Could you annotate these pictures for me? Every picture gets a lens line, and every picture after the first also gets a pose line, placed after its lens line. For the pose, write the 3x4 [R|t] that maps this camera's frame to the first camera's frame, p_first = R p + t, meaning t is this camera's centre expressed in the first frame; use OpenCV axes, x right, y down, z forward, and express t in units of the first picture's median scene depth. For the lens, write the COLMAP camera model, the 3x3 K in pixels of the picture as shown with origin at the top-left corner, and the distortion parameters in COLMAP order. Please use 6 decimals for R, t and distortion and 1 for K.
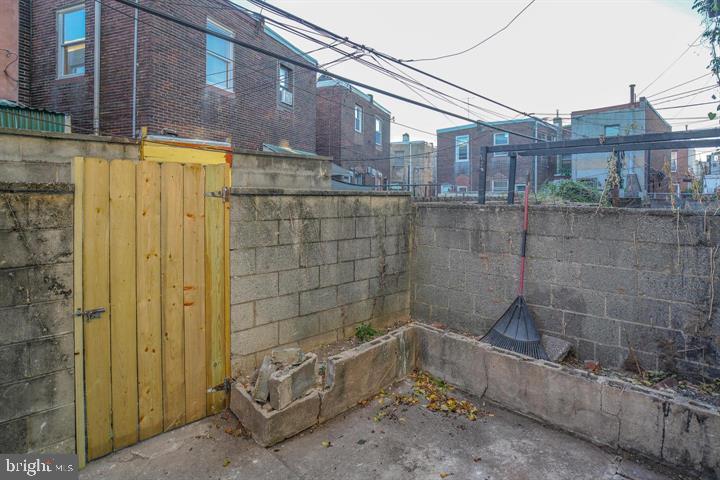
lens RADIAL K [[381.7, 0, 369.6], [0, 381.7, 206.2], [0, 0, 1]] dist [-0.058681, 0.021419]
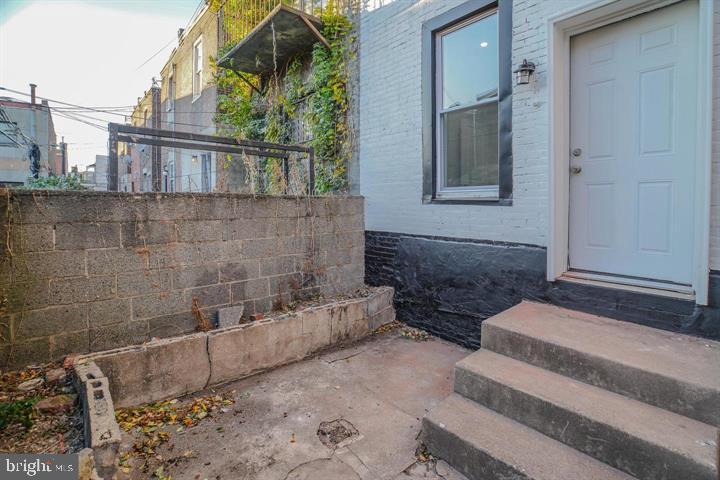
lens RADIAL K [[353.4, 0, 344.9], [0, 353.4, 219.7], [0, 0, 1]] dist [-0.051144, 0.028225]
pose [[0.135630, -0.047479, 0.989621, -0.493606], [0.029125, 0.998610, 0.043919, 0.044893], [-0.990331, 0.022866, 0.136825, 0.484386]]
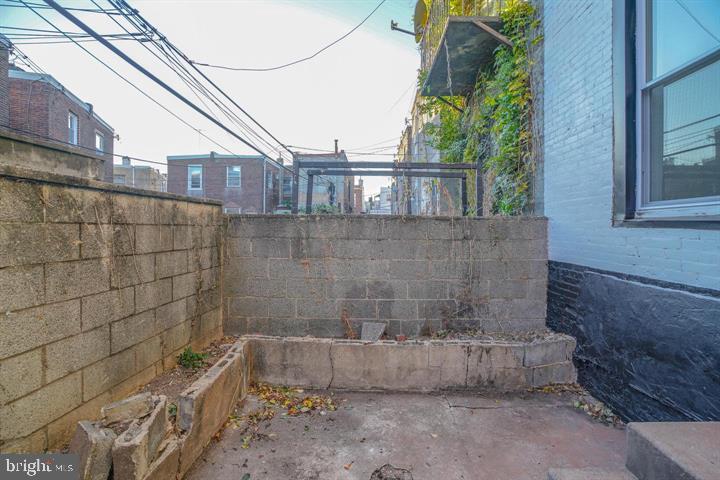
lens RADIAL K [[337.8, 0, 356.4], [0, 337.8, 238.7], [0, 0, 1]] dist [-0.054481, 0.024178]
pose [[0.752765, -0.020050, 0.657983, -0.250244], [0.011890, 0.999787, 0.016862, 0.059034], [-0.658181, -0.004870, 0.752844, 0.210468]]
